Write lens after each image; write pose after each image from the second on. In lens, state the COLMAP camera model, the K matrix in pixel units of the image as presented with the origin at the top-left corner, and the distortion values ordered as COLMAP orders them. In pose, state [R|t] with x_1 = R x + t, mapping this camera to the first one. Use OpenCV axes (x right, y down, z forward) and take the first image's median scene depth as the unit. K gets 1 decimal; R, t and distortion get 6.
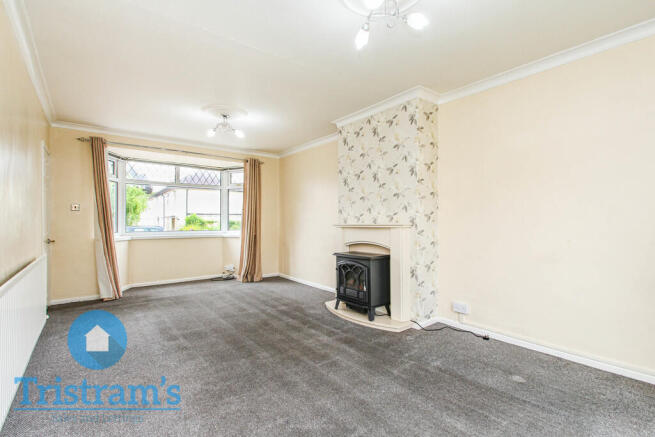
lens RADIAL K [[314.5, 0, 334.8], [0, 314.5, 223.8], [0, 0, 1]] dist [0.049694, -0.029841]
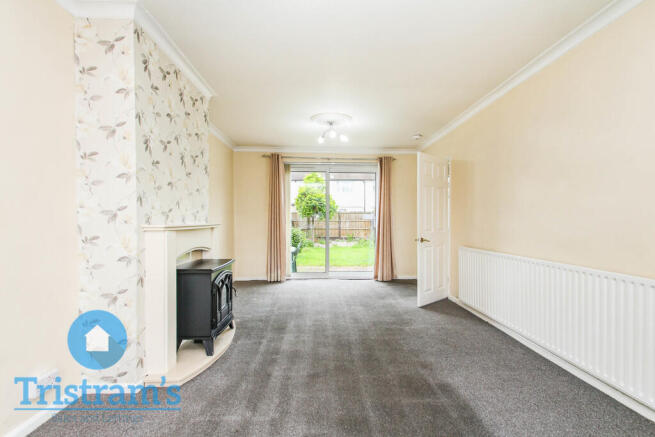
lens RADIAL K [[314.5, 0, 334.8], [0, 314.5, 223.8], [0, 0, 1]] dist [0.049694, -0.029841]
pose [[-0.818945, -0.003839, 0.573859, -0.620979], [0.007224, 0.999829, 0.016999, -0.009606], [-0.573826, 0.018067, -0.818778, 1.489592]]
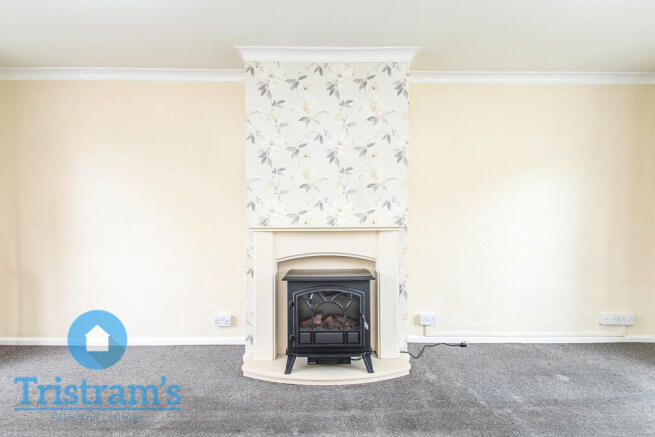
lens RADIAL K [[314.5, 0, 334.8], [0, 314.5, 223.8], [0, 0, 1]] dist [0.049694, -0.029841]
pose [[0.610245, -0.008431, 0.792168, -0.432593], [0.004846, 0.999964, 0.006909, -0.008998], [-0.792198, -0.000377, 0.610265, 0.618307]]
